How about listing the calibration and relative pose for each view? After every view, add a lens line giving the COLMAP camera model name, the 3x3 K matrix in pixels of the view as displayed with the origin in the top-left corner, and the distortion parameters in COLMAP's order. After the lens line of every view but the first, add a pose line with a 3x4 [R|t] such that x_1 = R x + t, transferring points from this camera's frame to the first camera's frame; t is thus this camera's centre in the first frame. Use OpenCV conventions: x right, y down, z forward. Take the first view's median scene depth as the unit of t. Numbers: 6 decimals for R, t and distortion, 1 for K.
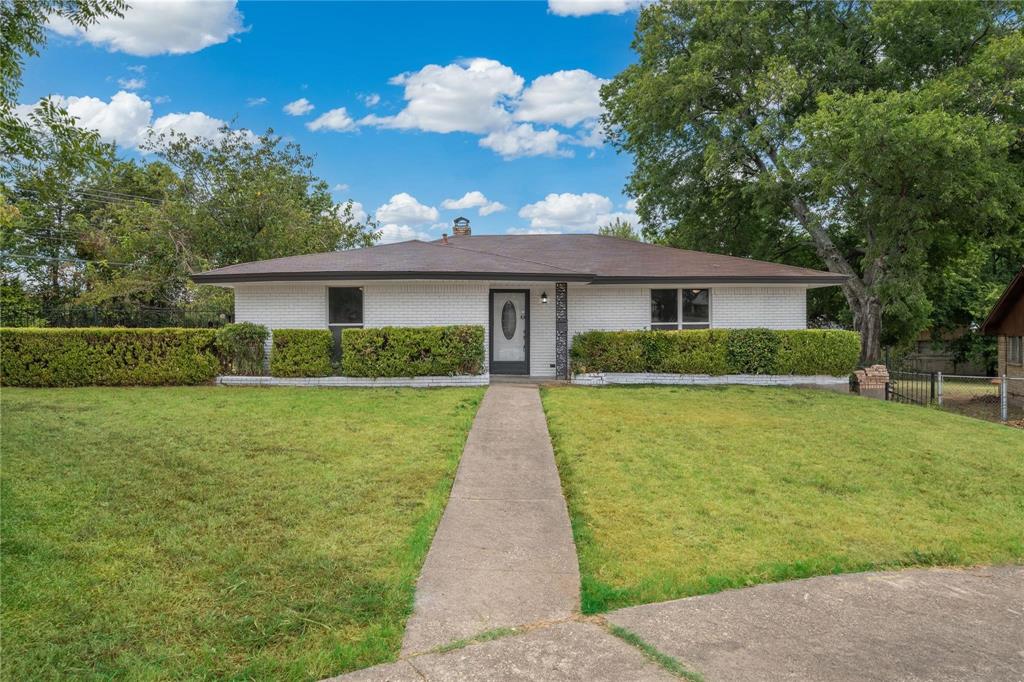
lens RADIAL K [[728.8, 0, 512.0], [0, 728.8, 341.0], [0, 0, 1]] dist [-0.001309, -0.000500]
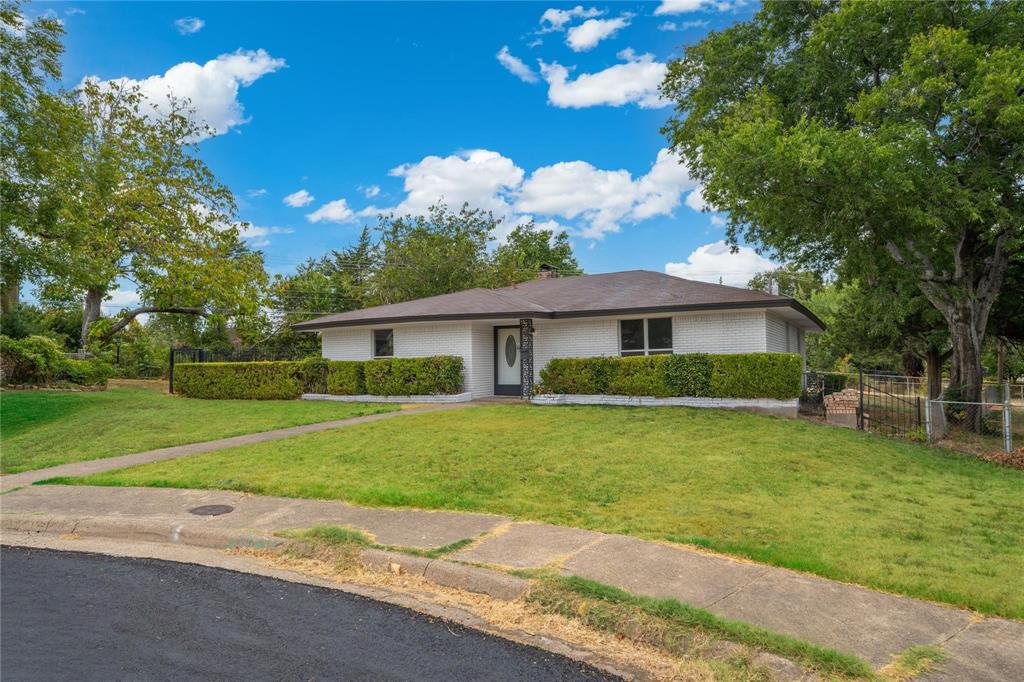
lens RADIAL K [[728.8, 0, 512.0], [0, 728.8, 341.0], [0, 0, 1]] dist [-0.001309, -0.000500]
pose [[0.862195, -0.030046, -0.505684, 0.646188], [0.005854, 0.998764, -0.049363, 0.015654], [0.506542, 0.039600, 0.861305, -0.046297]]
